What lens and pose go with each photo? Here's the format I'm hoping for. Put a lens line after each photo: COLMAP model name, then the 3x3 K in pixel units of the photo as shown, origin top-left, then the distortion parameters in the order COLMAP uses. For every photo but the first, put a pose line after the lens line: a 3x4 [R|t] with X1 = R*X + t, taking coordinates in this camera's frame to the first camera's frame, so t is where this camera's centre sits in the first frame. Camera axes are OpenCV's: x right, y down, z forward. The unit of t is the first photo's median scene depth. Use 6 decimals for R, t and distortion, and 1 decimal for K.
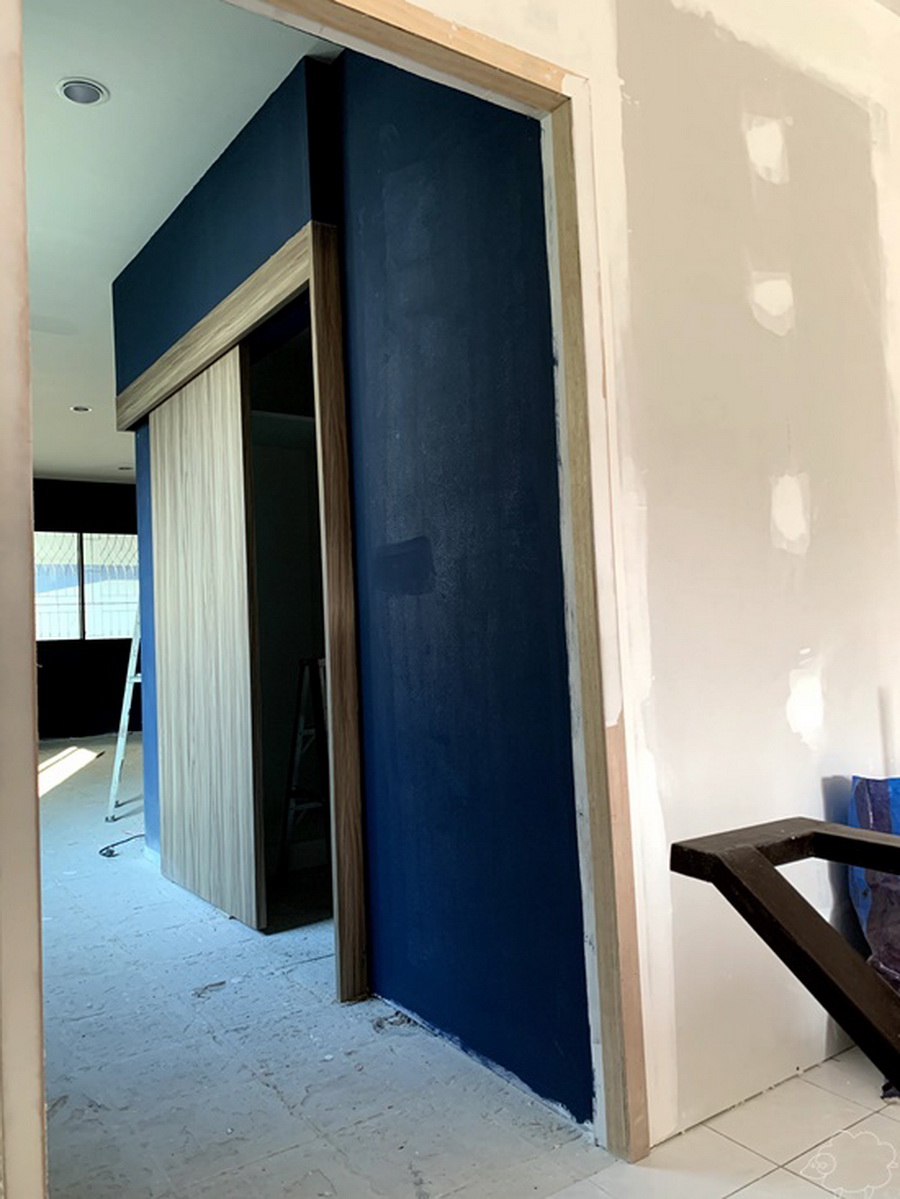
lens RADIAL K [[924.3, 0, 450.0], [0, 924.3, 599.5], [0, 0, 1]] dist [-0.005814, 0.007250]
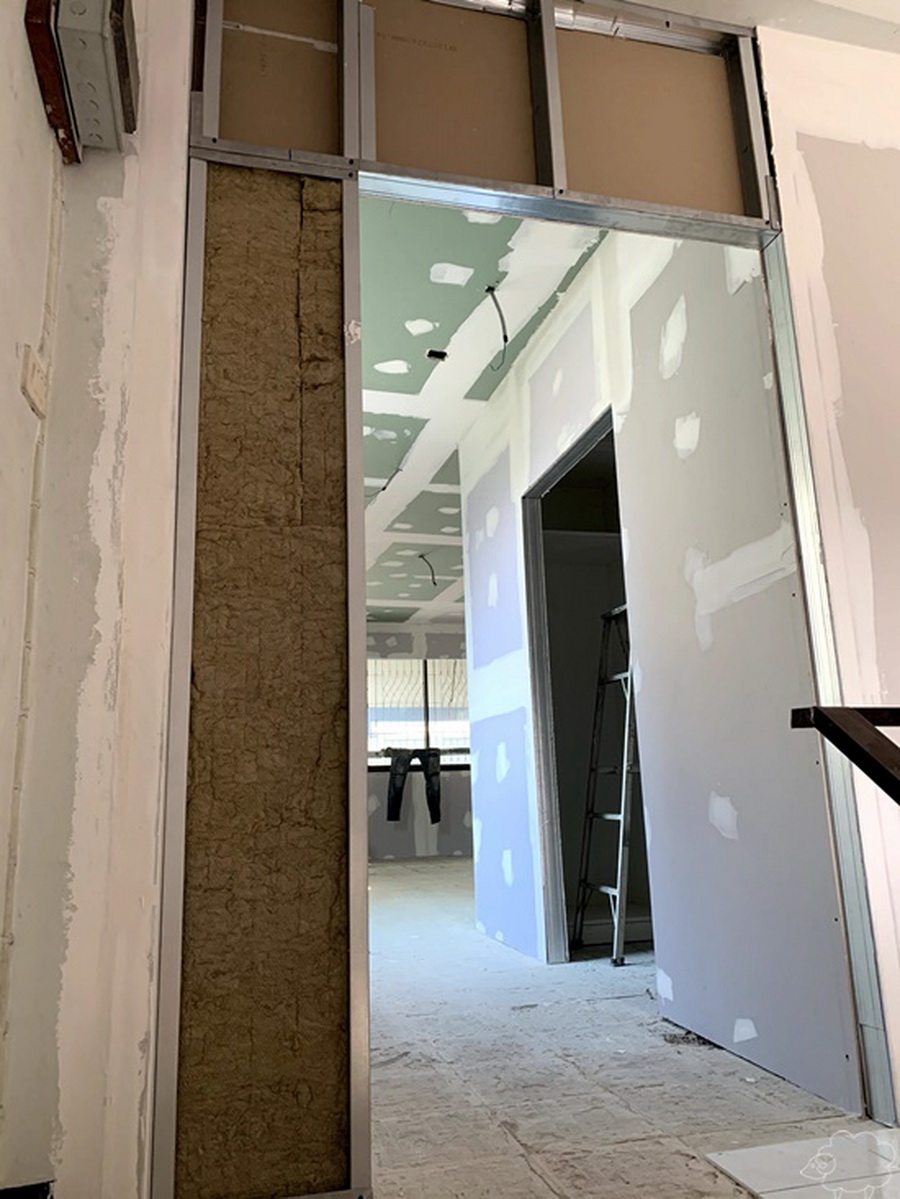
lens RADIAL K [[918.2, 0, 452.7], [0, 918.2, 596.3], [0, 0, 1]] dist [0.037285, -0.039845]
pose [[0.937697, -0.066661, -0.341000, 0.099570], [0.008106, 0.985353, -0.170333, 0.134121], [0.347360, 0.156957, 0.924503, -0.215216]]
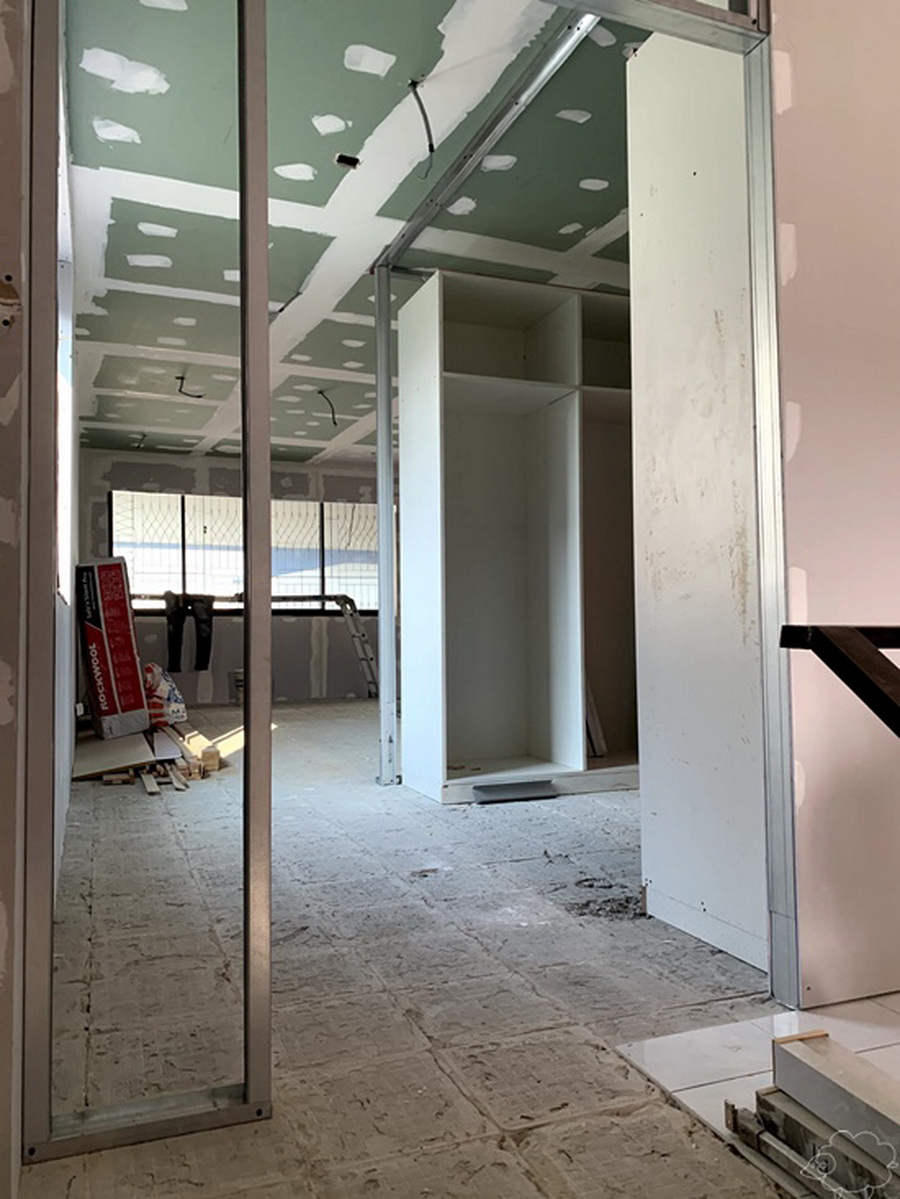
lens RADIAL K [[924.3, 0, 450.0], [0, 924.3, 599.5], [0, 0, 1]] dist [-0.005814, 0.007250]
pose [[0.971100, 0.018634, -0.237945, 0.042032], [-0.017591, 0.999824, 0.006506, 0.092888], [0.238024, -0.002132, 0.971257, -0.117051]]
